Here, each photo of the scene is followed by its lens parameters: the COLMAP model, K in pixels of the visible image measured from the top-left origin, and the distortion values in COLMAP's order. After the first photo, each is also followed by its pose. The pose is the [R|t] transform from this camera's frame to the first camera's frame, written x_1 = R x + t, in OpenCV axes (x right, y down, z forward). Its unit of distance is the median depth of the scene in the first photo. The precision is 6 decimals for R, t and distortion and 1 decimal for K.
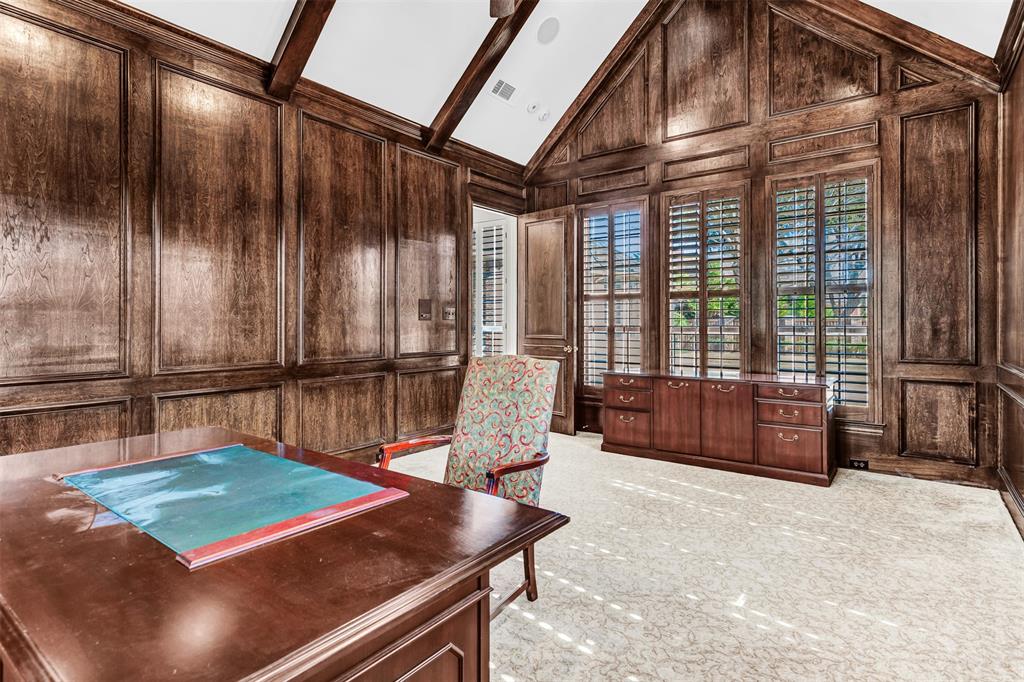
lens RADIAL K [[520.7, 0, 514.0], [0, 520.7, 328.0], [0, 0, 1]] dist [0.005641, 0.000960]
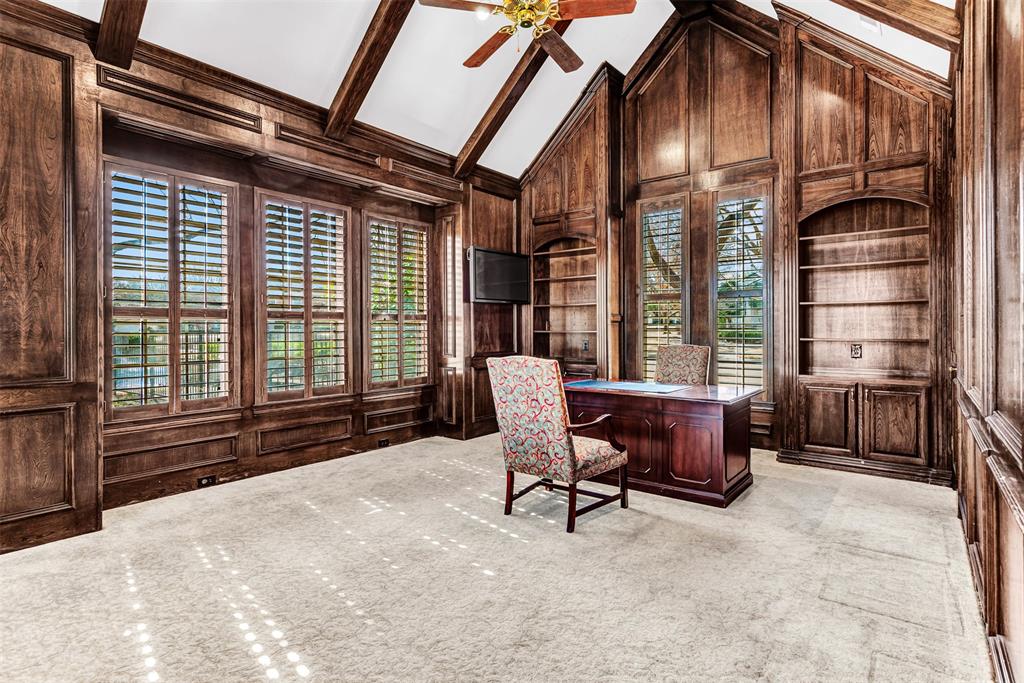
lens RADIAL K [[520.7, 0, 514.0], [0, 520.7, 328.5], [0, 0, 1]] dist [0.005641, 0.000960]
pose [[-0.999830, 0.006760, 0.017127, -0.007570], [0.006777, 0.999977, 0.000924, -0.013180], [-0.017121, 0.001040, -0.999853, 1.900373]]
